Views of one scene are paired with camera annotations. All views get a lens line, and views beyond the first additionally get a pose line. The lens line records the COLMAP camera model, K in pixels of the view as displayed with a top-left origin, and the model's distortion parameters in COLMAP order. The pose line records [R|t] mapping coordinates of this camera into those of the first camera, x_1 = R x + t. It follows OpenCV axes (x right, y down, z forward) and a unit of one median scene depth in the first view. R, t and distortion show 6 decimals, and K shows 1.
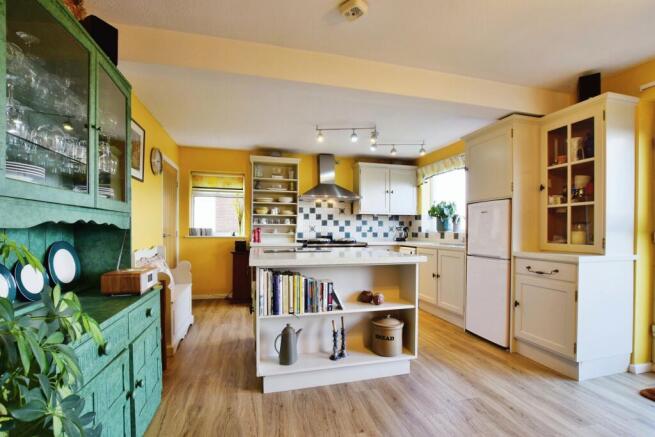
lens RADIAL K [[294.1, 0, 327.3], [0, 294.1, 221.9], [0, 0, 1]] dist [-0.000516, 0.000031]
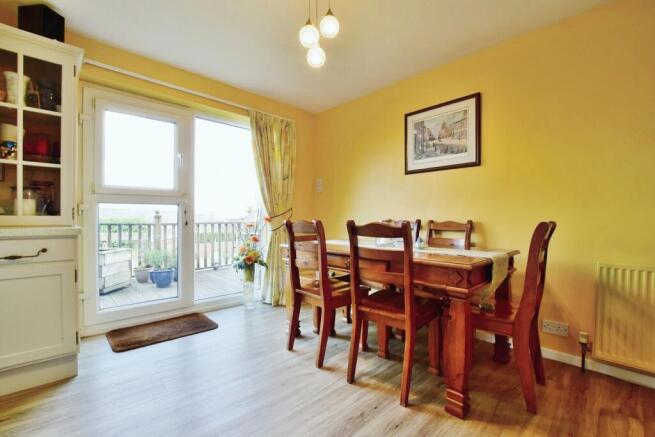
lens RADIAL K [[294.1, 0, 326.9], [0, 294.1, 218.5], [0, 0, 1]] dist [-0.000516, 0.000031]
pose [[-0.465144, -0.007790, 0.885201, -0.151168], [-0.030761, 0.999500, -0.007368, 0.049645], [-0.884700, -0.030657, -0.465151, 0.511063]]
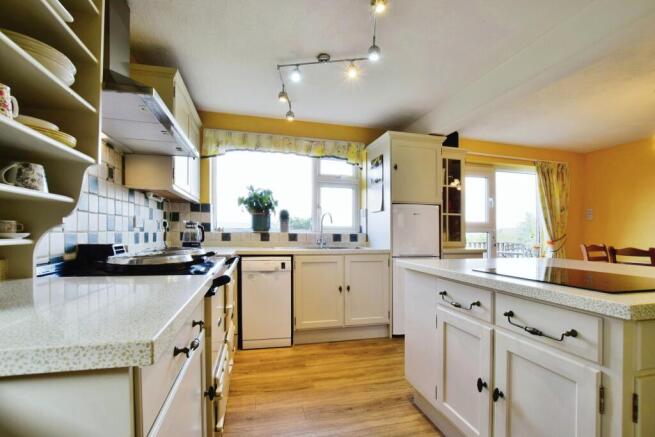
lens RADIAL K [[294.1, 0, 324.5], [0, 294.1, 227.2], [0, 0, 1]] dist [-0.000516, 0.000031]
pose [[0.007527, 0.008234, 0.999938, -0.492479], [-0.039507, 0.999188, -0.007930, 0.032313], [-0.999191, -0.039445, 0.007846, 1.238783]]
